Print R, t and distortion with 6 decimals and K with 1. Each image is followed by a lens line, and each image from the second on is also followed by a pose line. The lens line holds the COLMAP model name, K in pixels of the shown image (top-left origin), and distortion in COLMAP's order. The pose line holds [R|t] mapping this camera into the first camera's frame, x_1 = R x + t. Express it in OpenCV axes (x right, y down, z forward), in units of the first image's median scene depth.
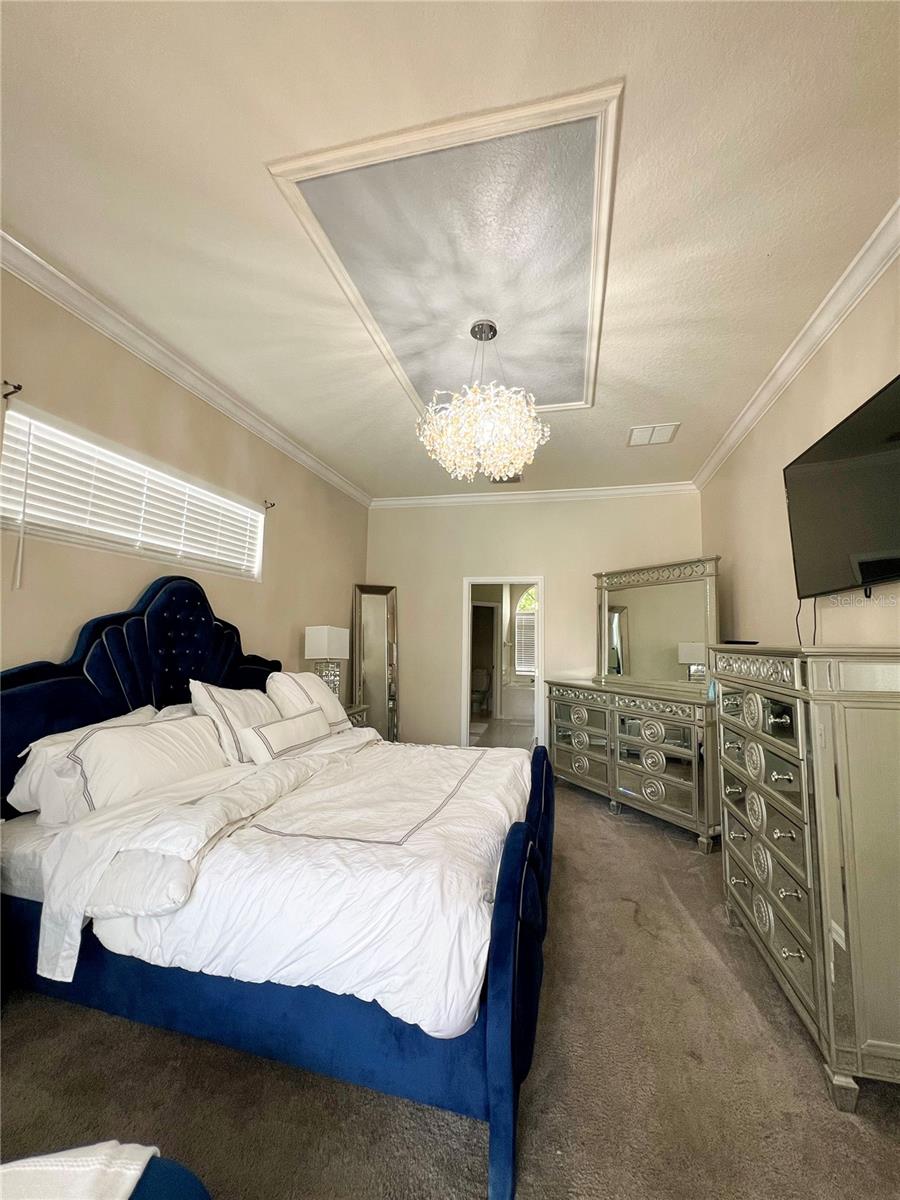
lens RADIAL K [[482.1, 0, 448.6], [0, 482.1, 598.6], [0, 0, 1]] dist [-0.000560, 0.000685]
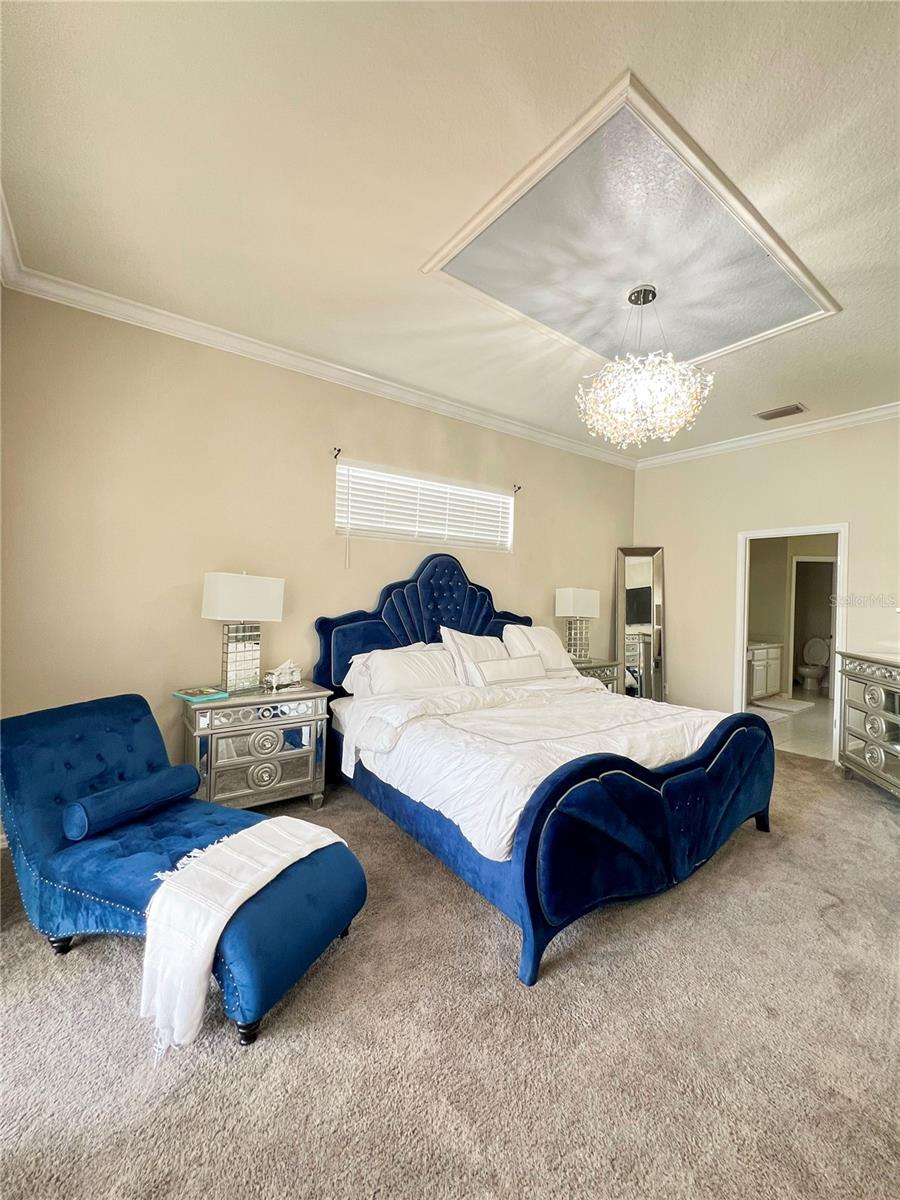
lens RADIAL K [[482.1, 0, 452.6], [0, 482.1, 597.7], [0, 0, 1]] dist [-0.000560, 0.000685]
pose [[0.771585, 0.002054, -0.636123, 0.392941], [0.045826, 0.997217, 0.058803, 0.000853], [0.634474, -0.074522, 0.769343, -0.078480]]
